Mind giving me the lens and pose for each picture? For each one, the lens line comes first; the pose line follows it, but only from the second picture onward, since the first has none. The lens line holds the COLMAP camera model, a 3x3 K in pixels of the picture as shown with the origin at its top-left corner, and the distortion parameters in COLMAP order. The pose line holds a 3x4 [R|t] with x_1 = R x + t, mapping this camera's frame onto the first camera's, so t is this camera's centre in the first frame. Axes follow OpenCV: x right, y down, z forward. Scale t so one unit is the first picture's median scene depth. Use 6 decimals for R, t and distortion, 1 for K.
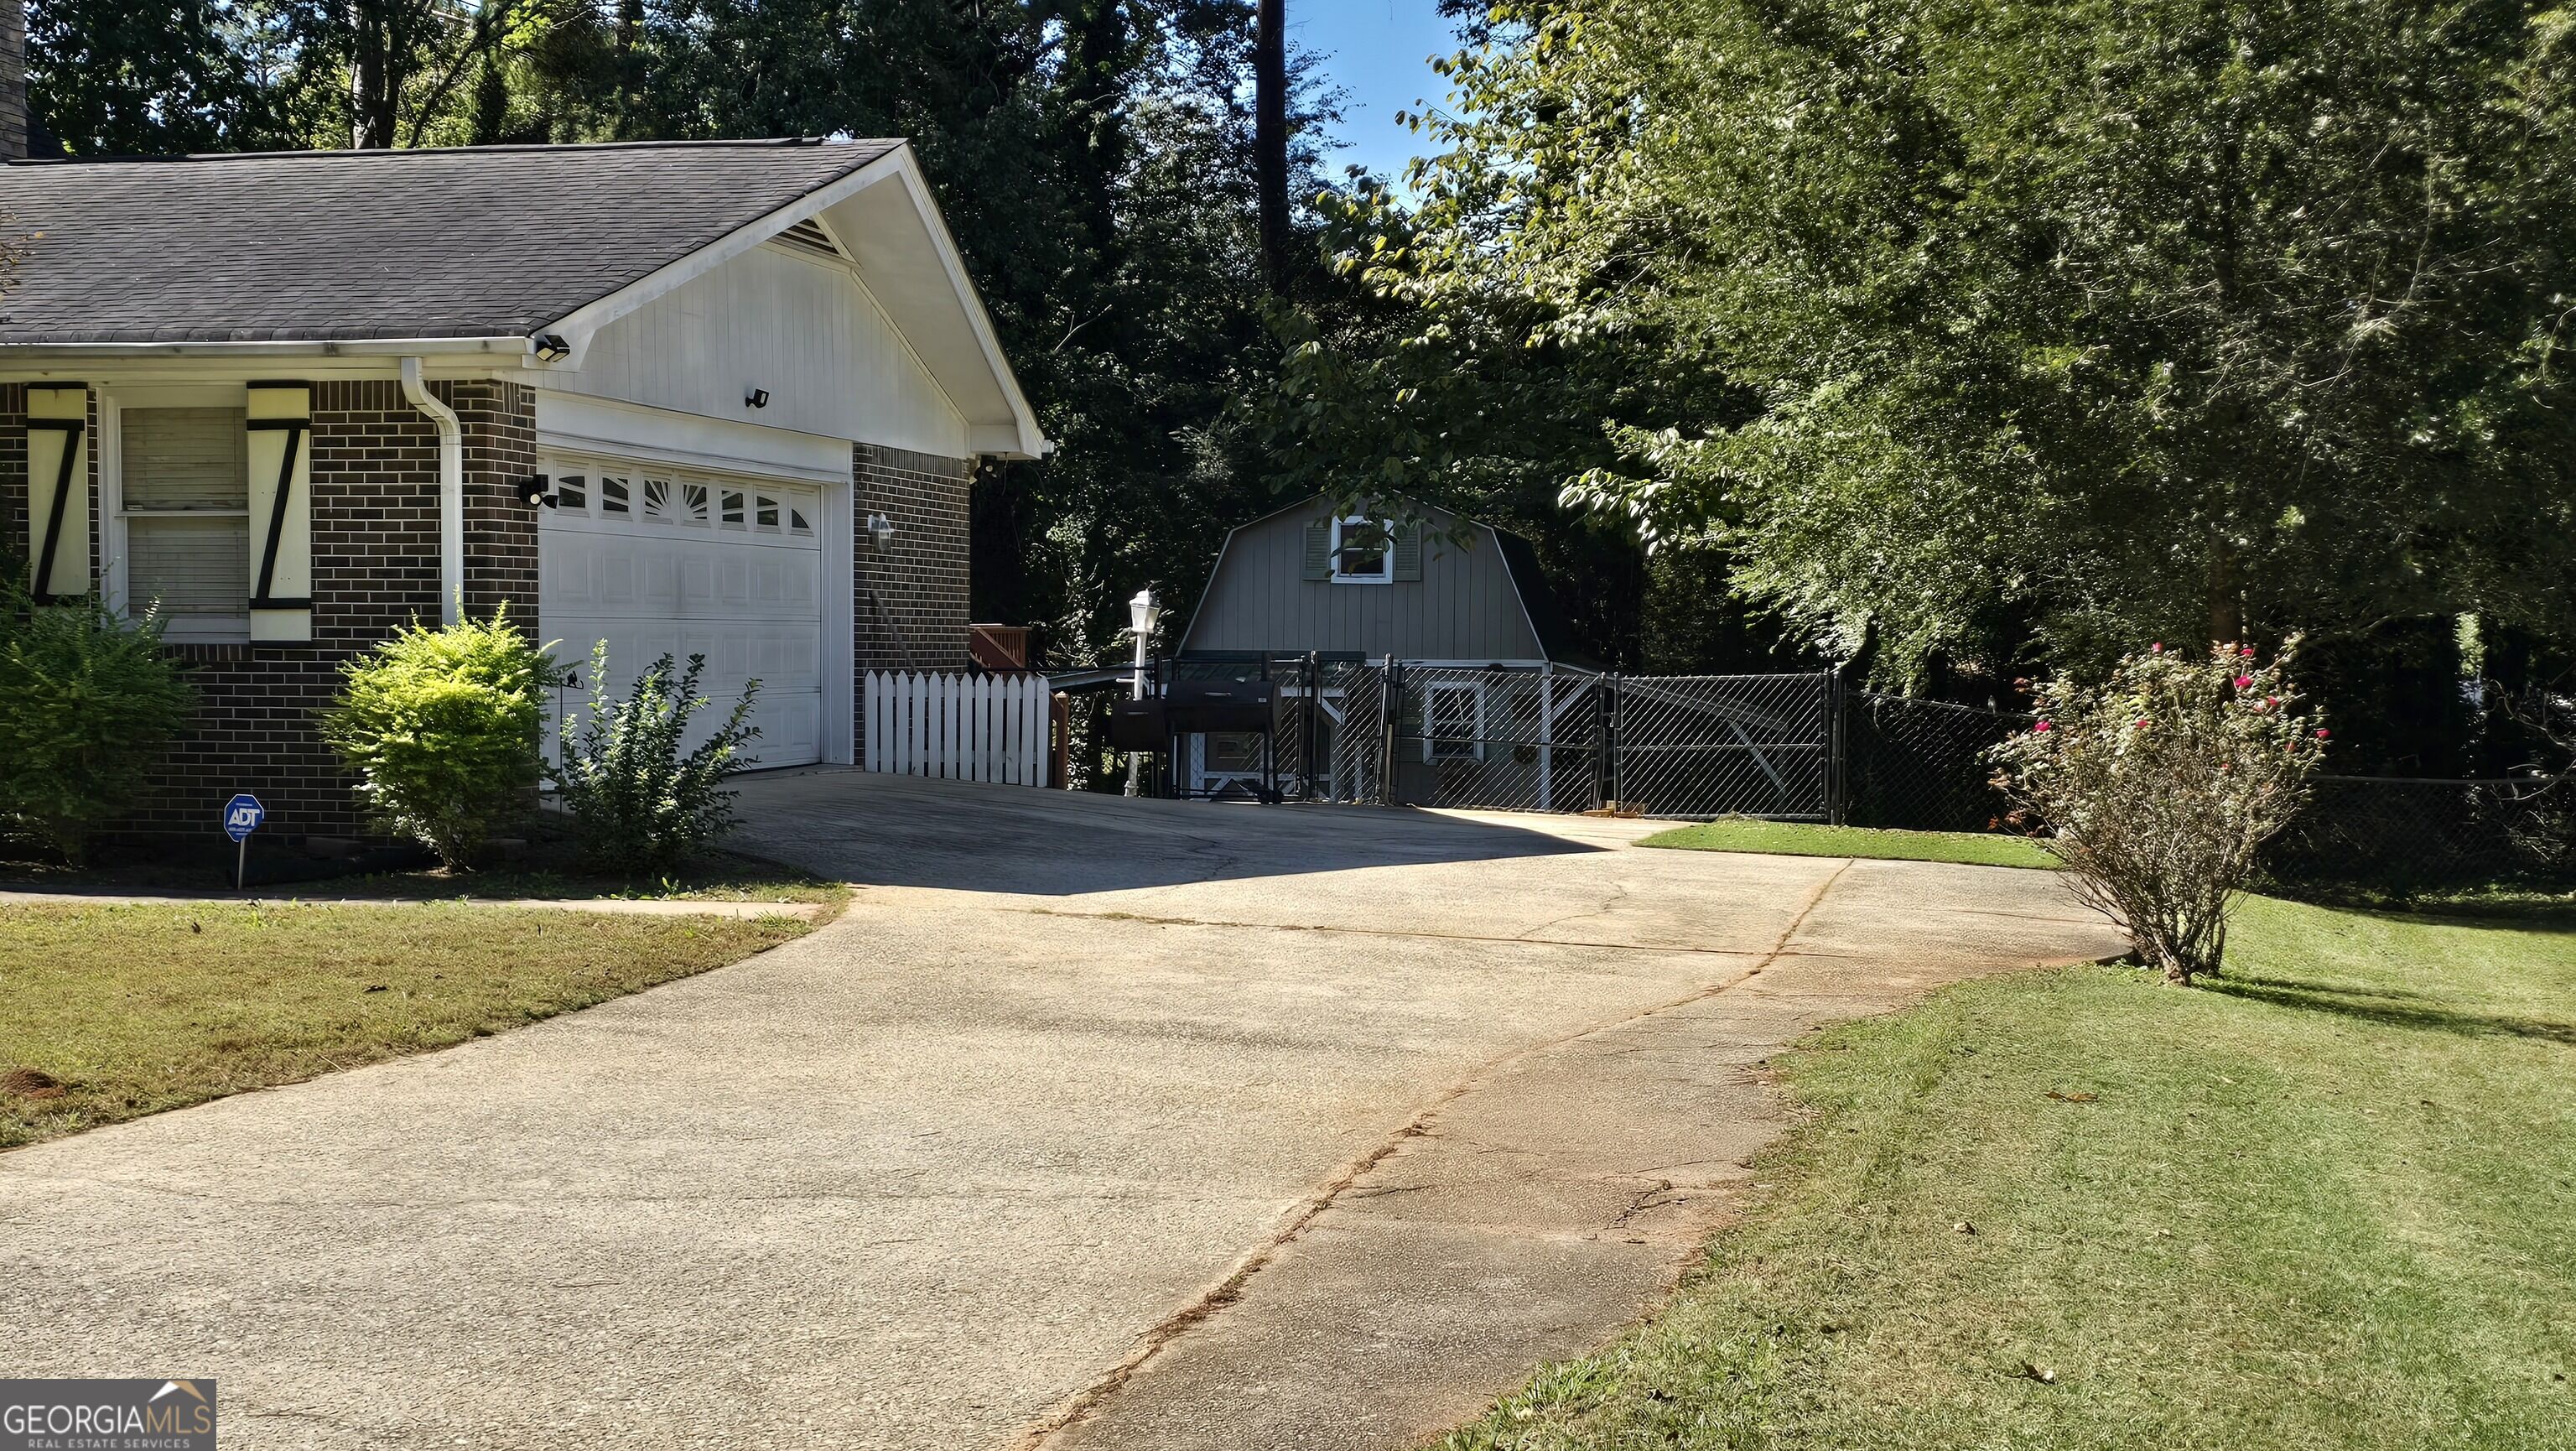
lens RADIAL K [[2836.2, 0, 1288.0], [0, 2836.2, 725.5], [0, 0, 1]] dist [0.078943, -0.003099]
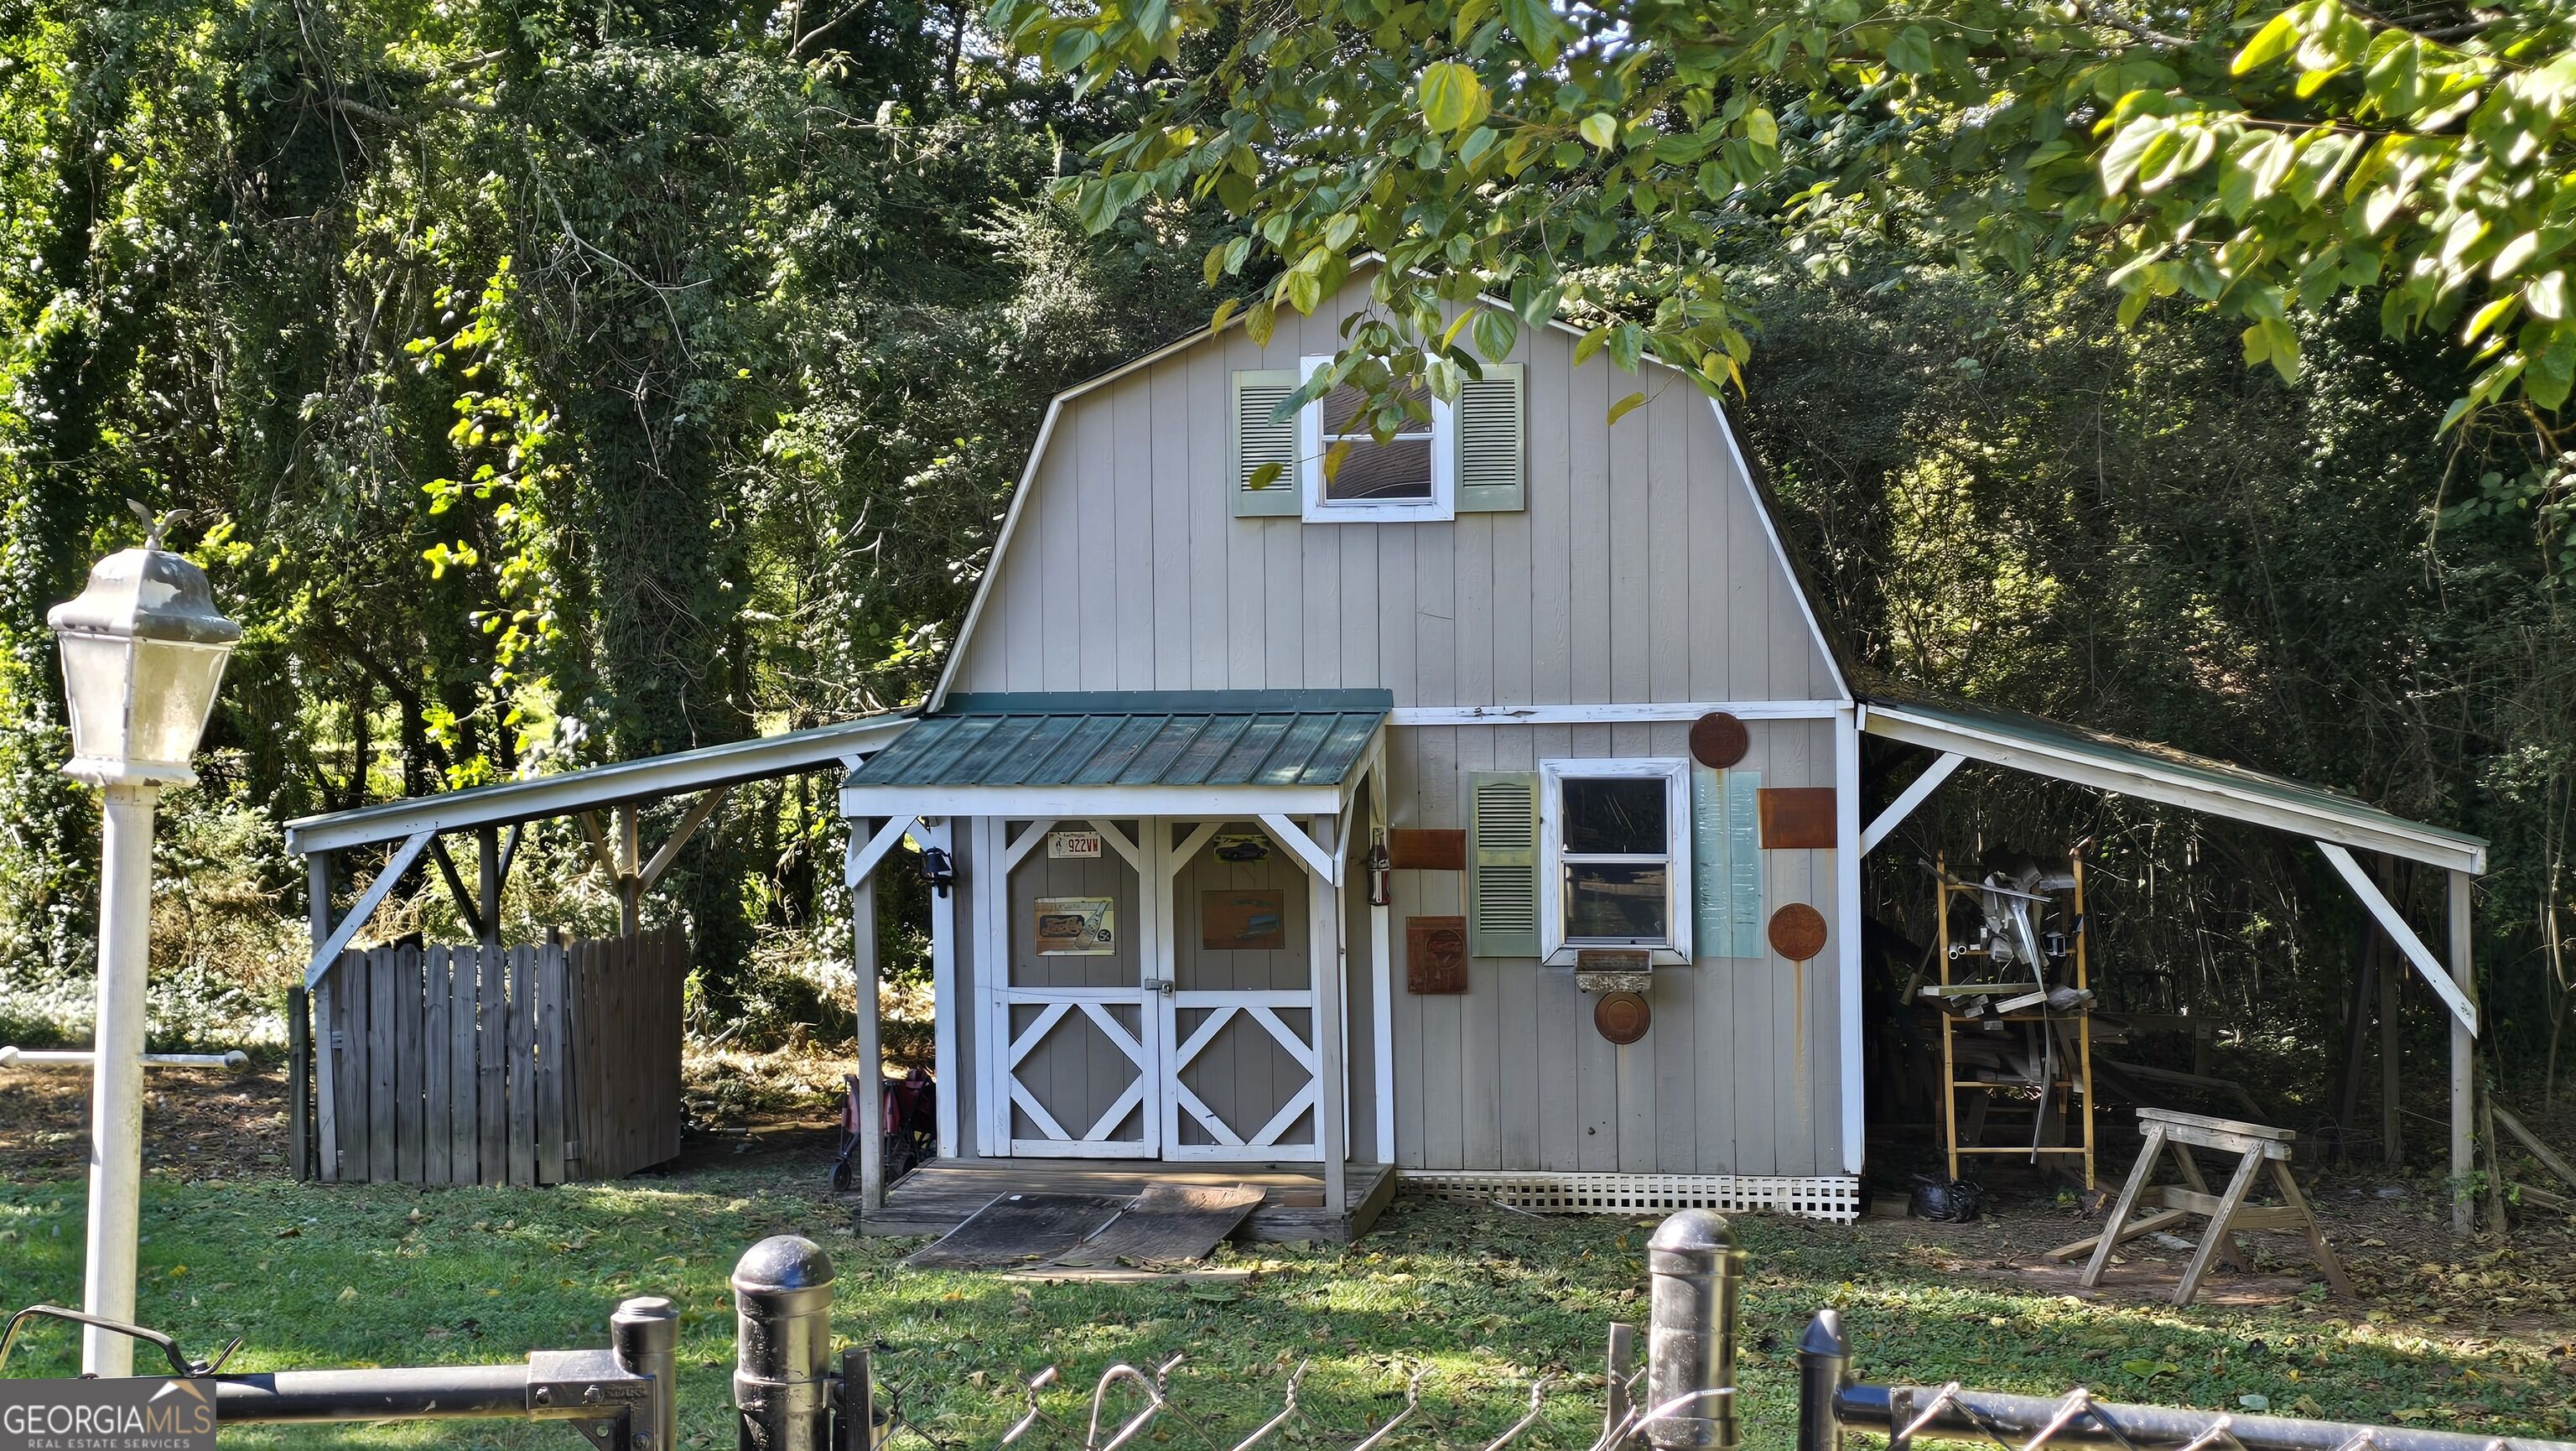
lens RADIAL K [[2836.2, 0, 1288.0], [0, 2836.2, 725.5], [0, 0, 1]] dist [0.078943, -0.003099]
pose [[0.999719, -0.019419, -0.013618, 0.030280], [0.019593, 0.999727, 0.012750, -0.044571], [0.013367, -0.013013, 0.999826, 1.002169]]
